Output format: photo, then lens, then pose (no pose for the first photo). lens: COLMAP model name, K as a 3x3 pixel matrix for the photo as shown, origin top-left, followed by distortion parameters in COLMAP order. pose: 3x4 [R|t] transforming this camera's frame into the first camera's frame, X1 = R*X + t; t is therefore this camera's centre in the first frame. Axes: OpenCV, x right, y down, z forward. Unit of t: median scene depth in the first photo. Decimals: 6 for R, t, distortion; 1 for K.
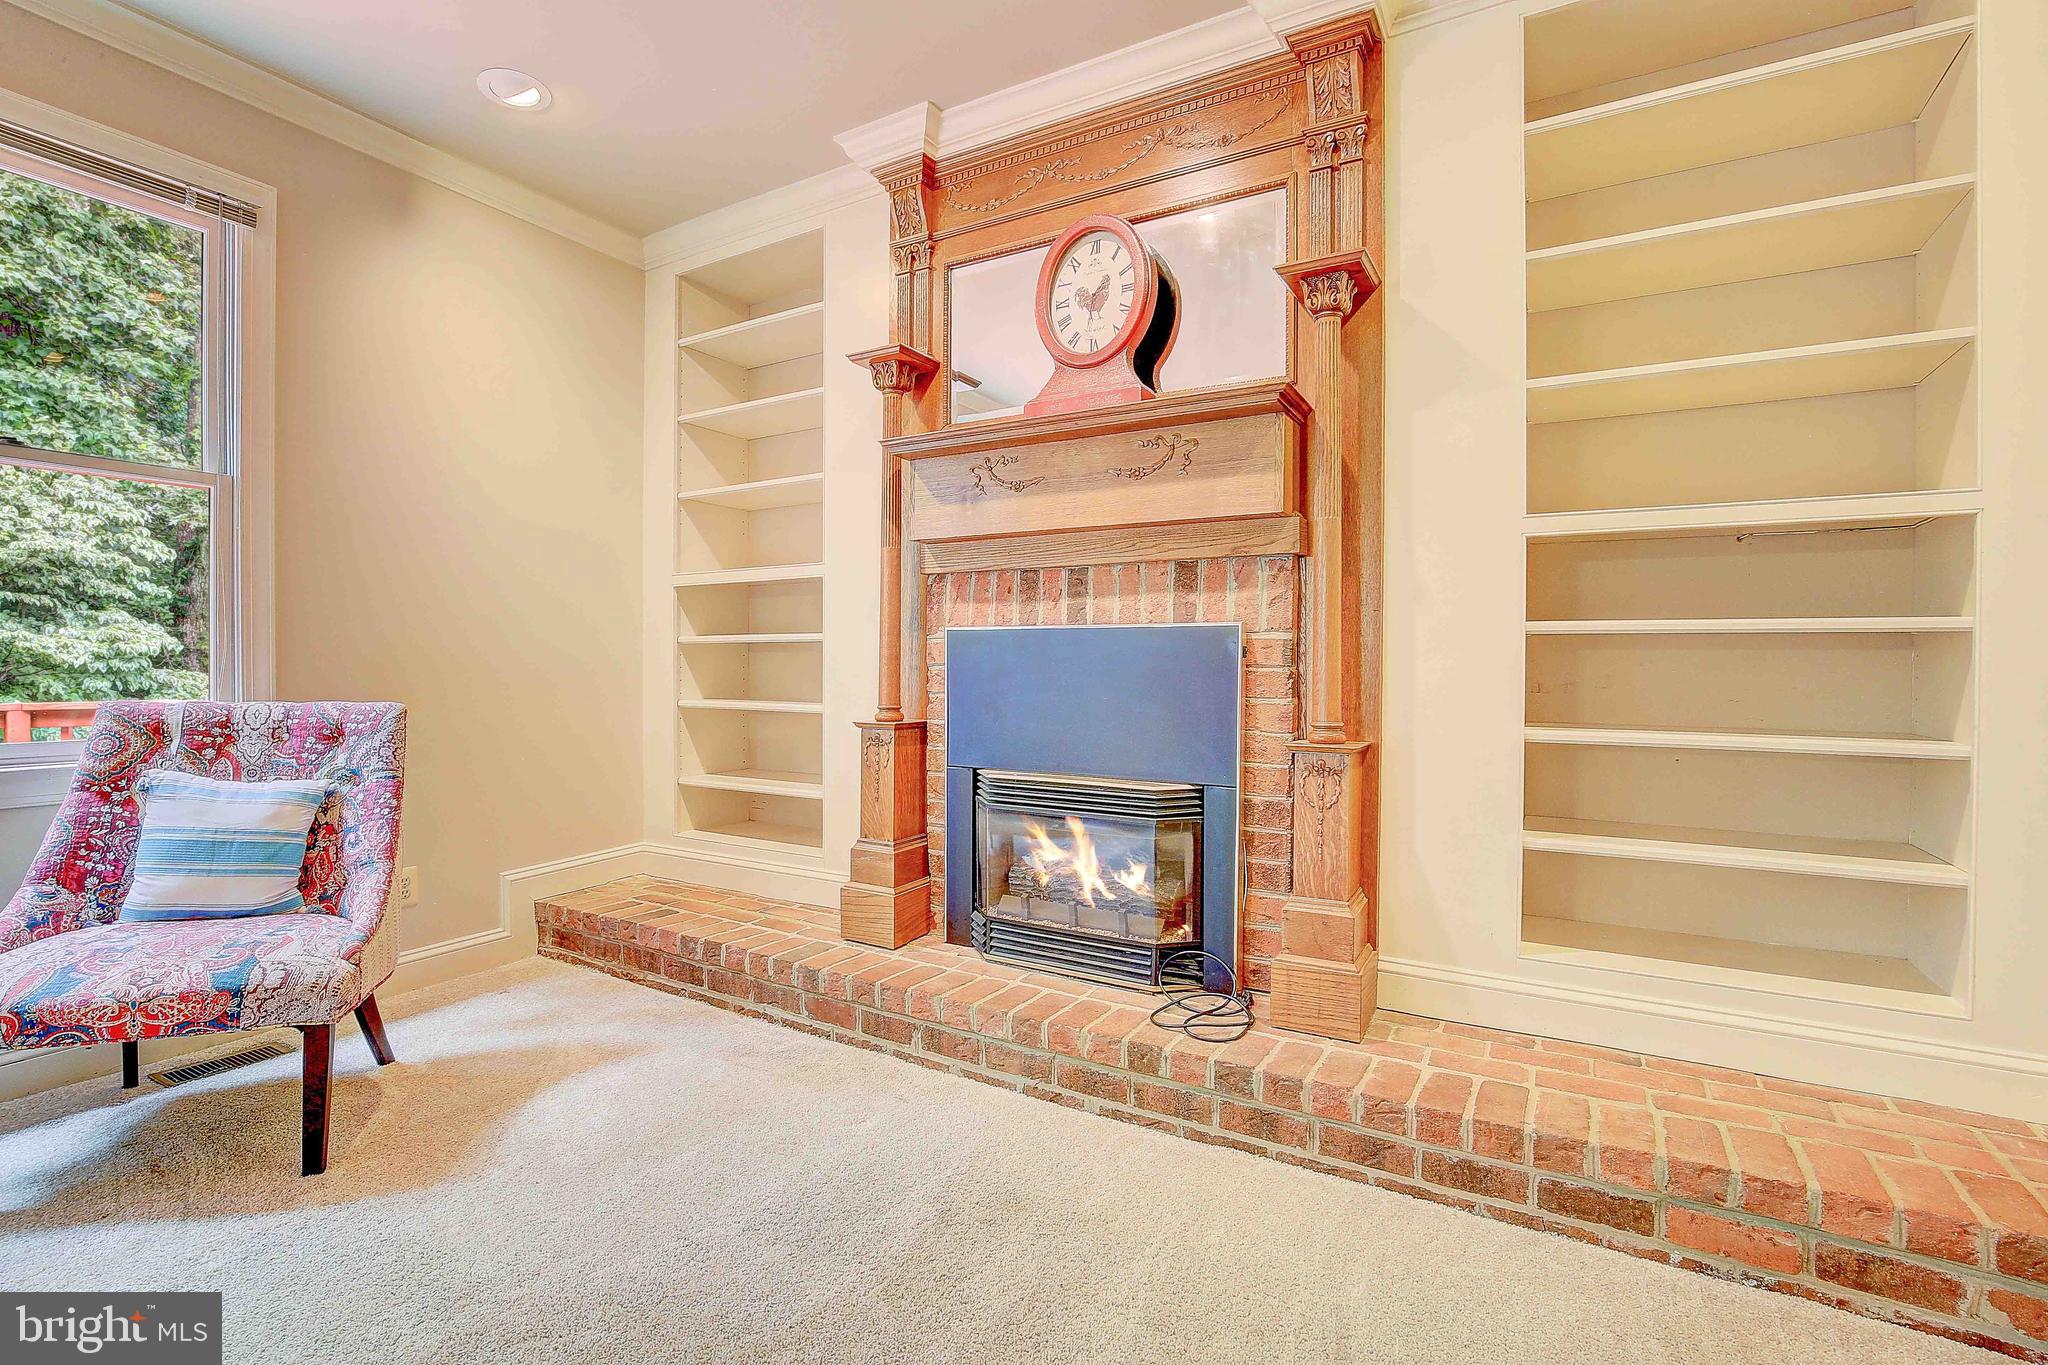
lens RADIAL K [[941.5, 0, 1003.9], [0, 941.5, 679.6], [0, 0, 1]] dist [-0.033470, 0.006234]
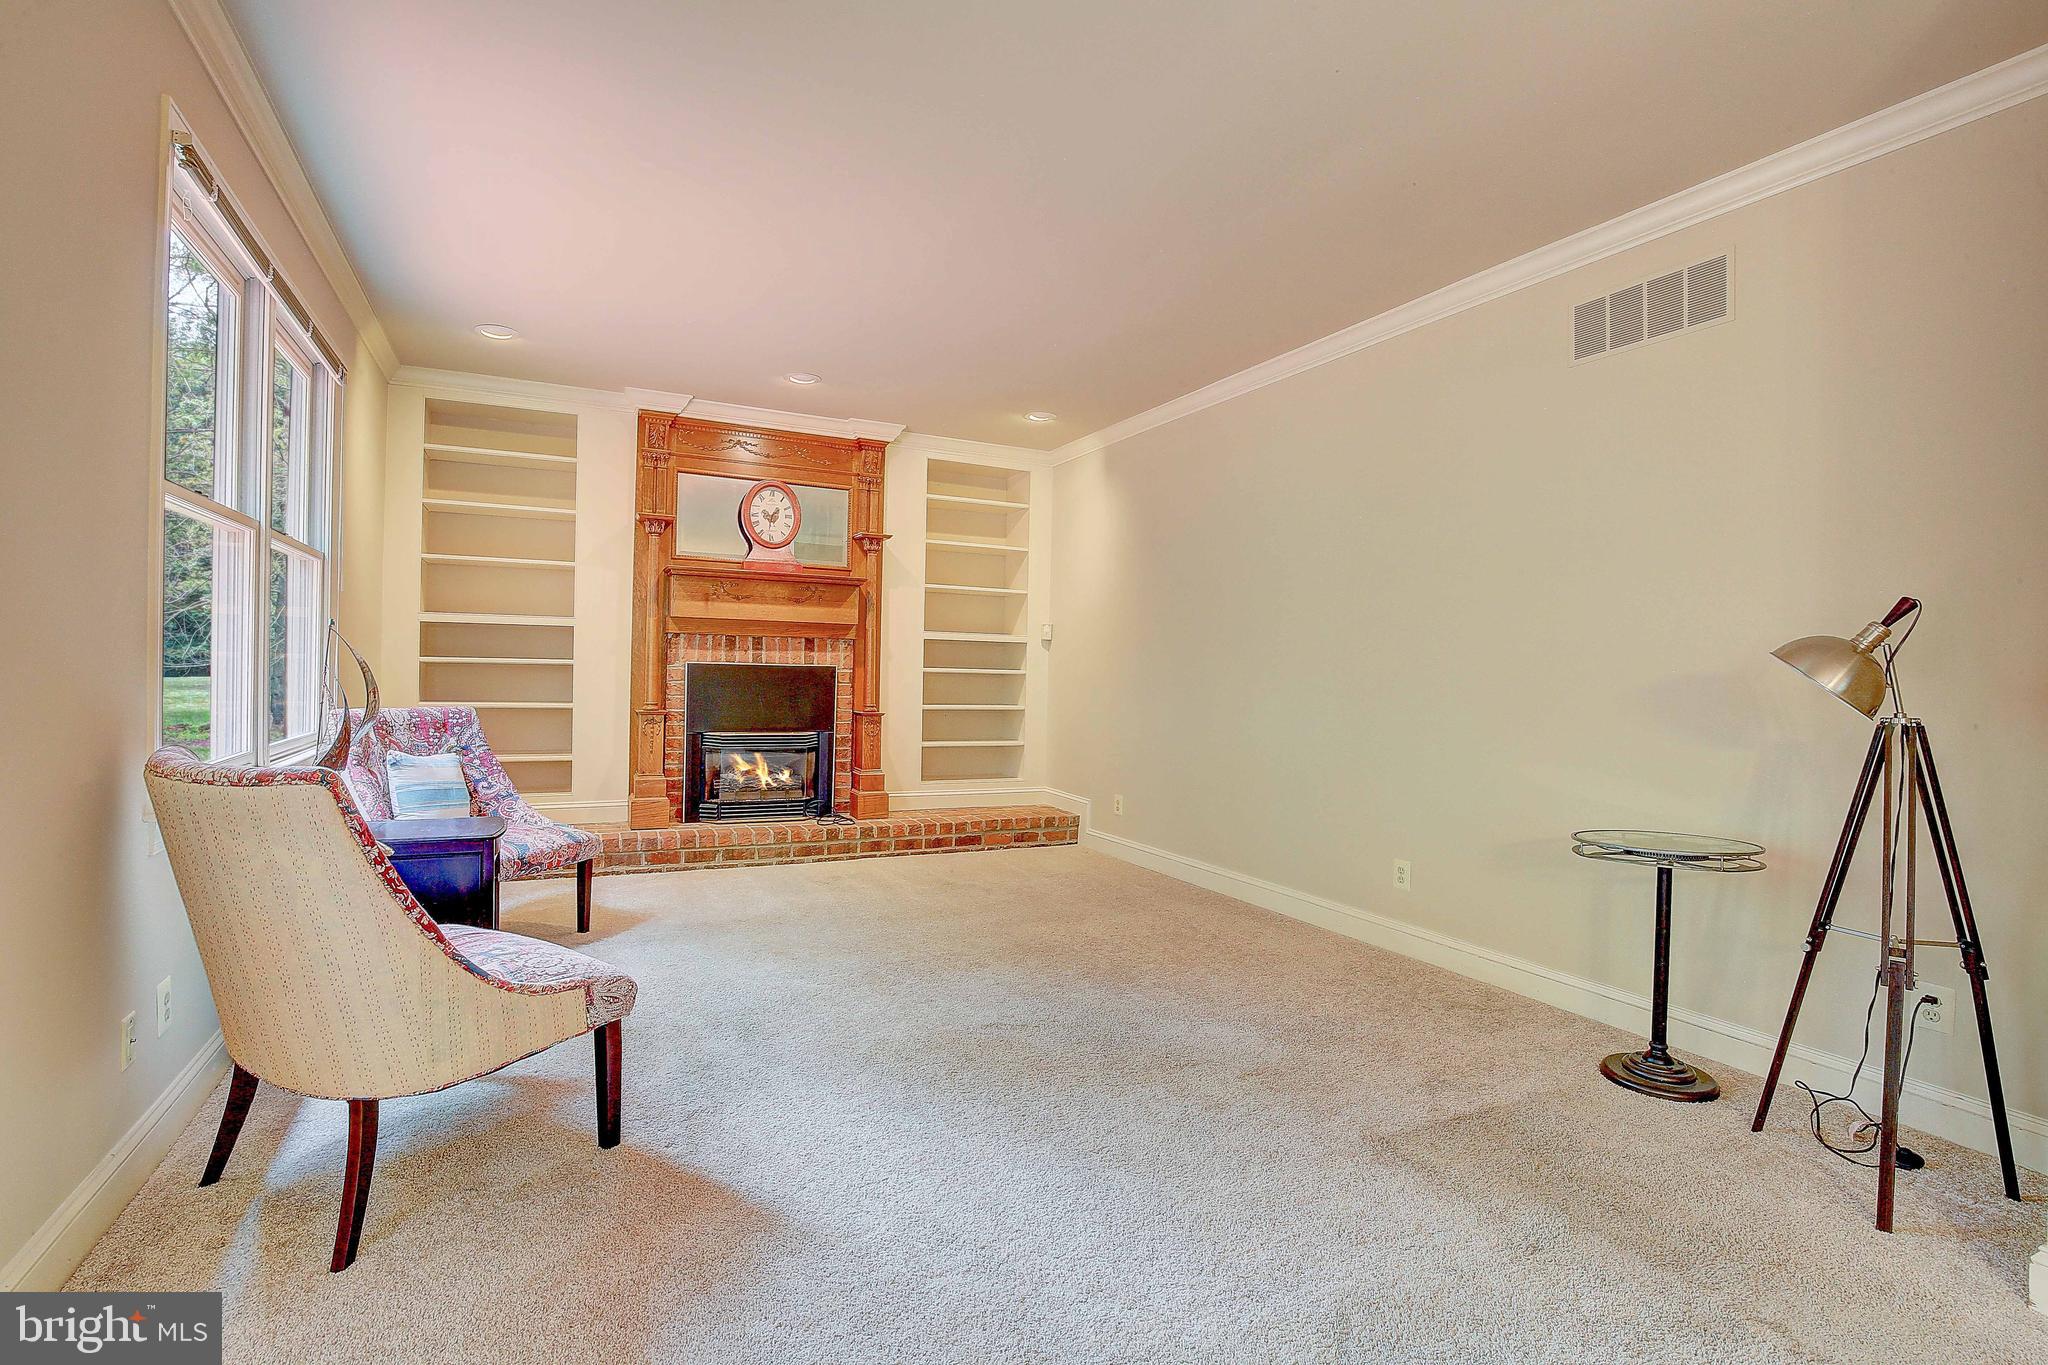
lens RADIAL K [[941.5, 0, 1006.0], [0, 941.5, 674.3], [0, 0, 1]] dist [-0.033470, 0.006234]
pose [[0.553754, 0.002957, 0.832675, -1.575627], [-0.007860, 0.999968, 0.001676, -0.044530], [-0.832643, -0.007473, 0.553760, -0.759645]]
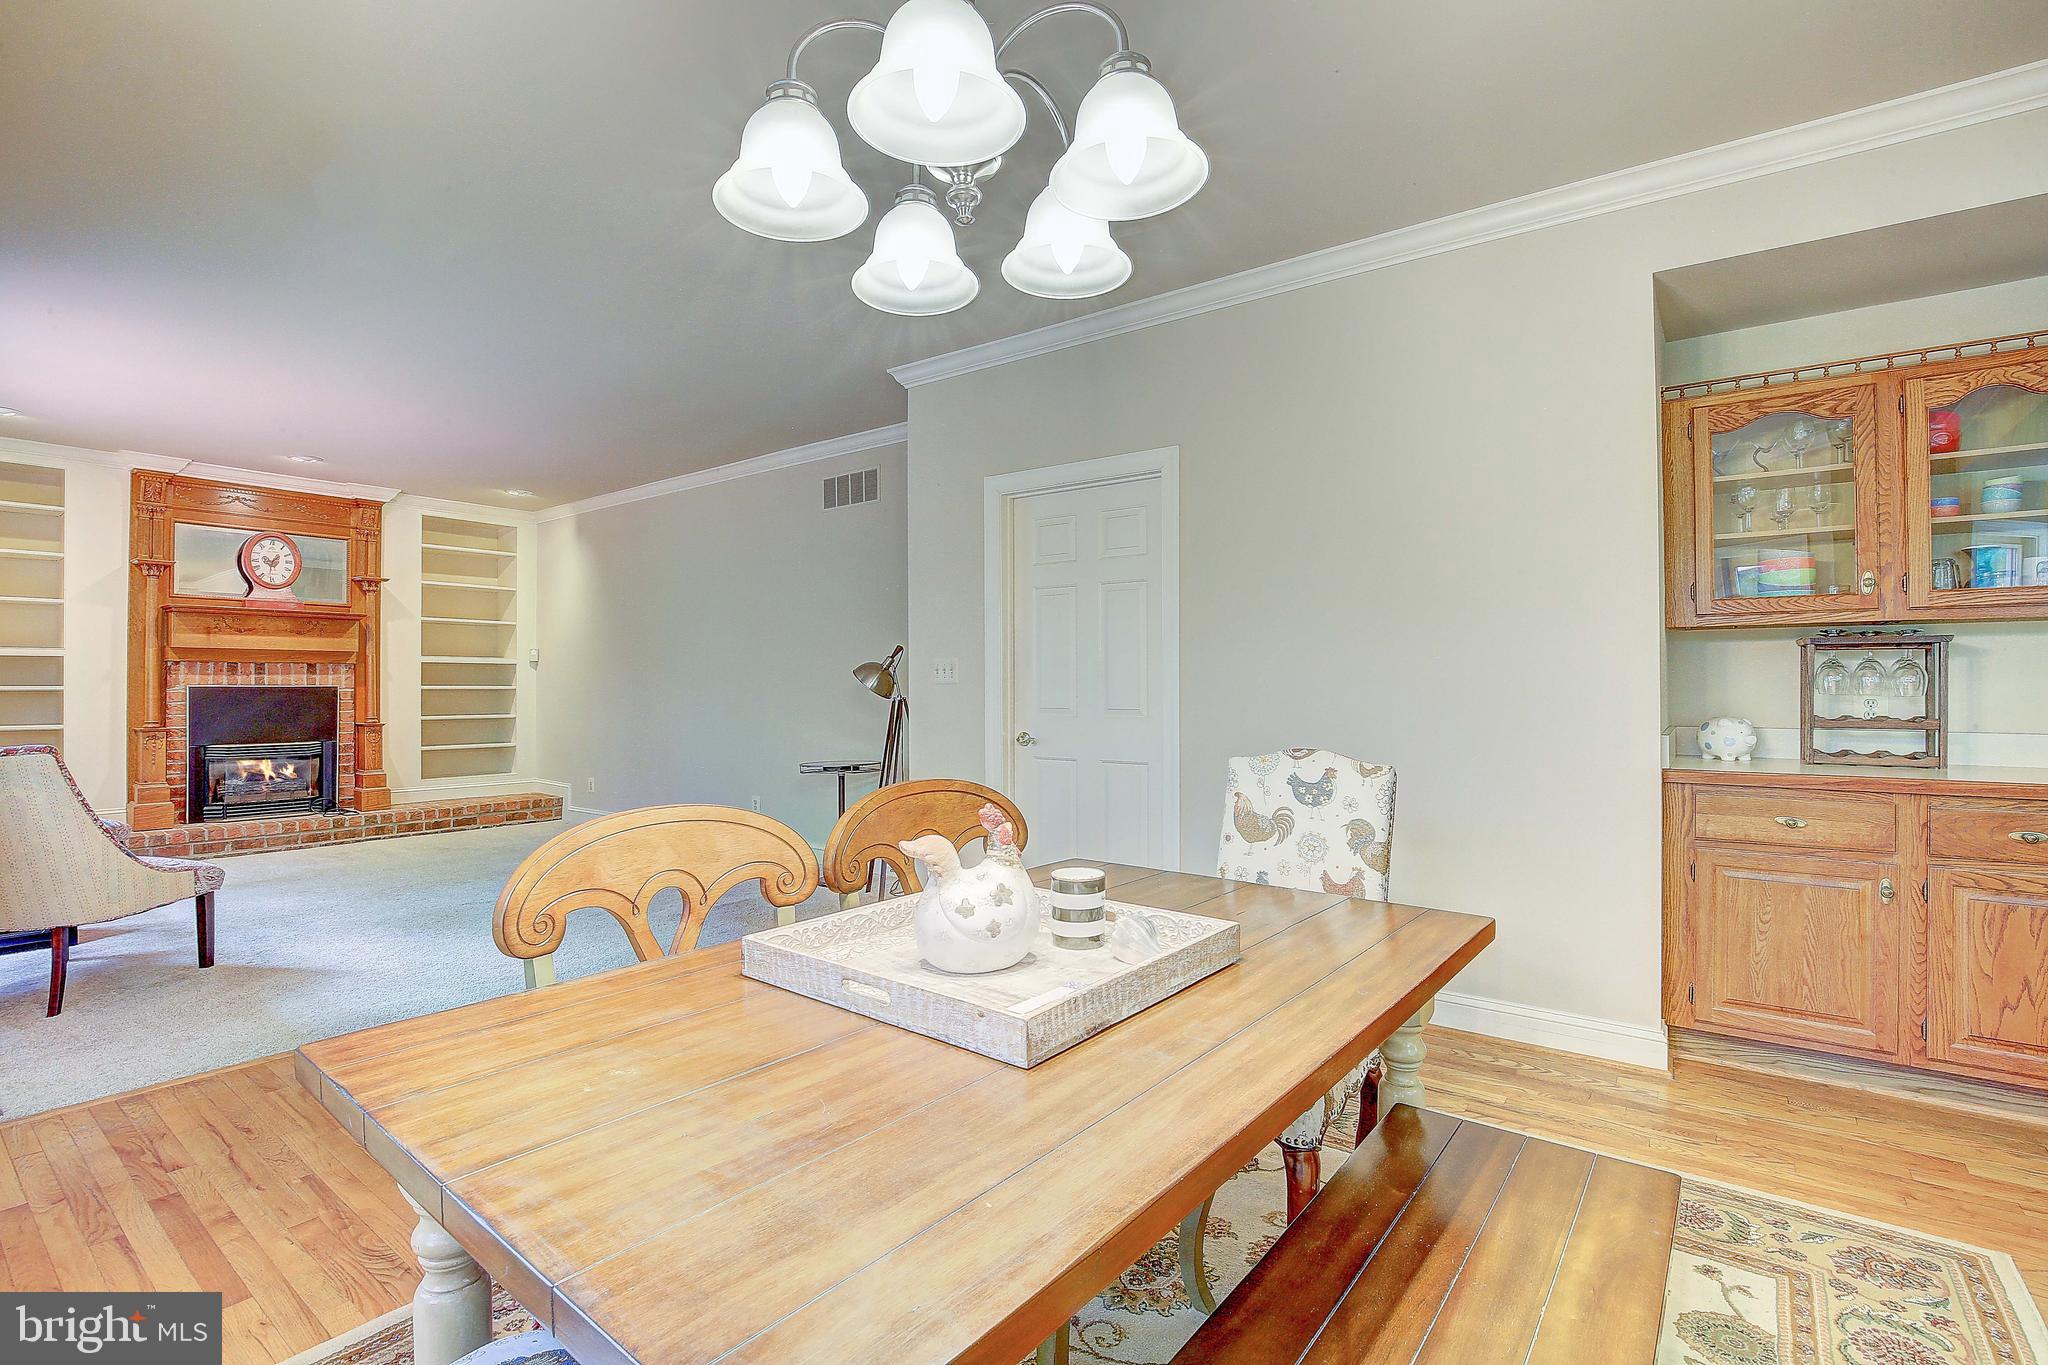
lens RADIAL K [[941.5, 0, 1003.2], [0, 941.5, 679.1], [0, 0, 1]] dist [-0.033470, 0.006234]
pose [[0.127030, 0.001466, 0.991898, -2.423954], [0.014986, 0.999882, -0.003397, -0.039319], [-0.991786, 0.015297, 0.126993, -1.495110]]
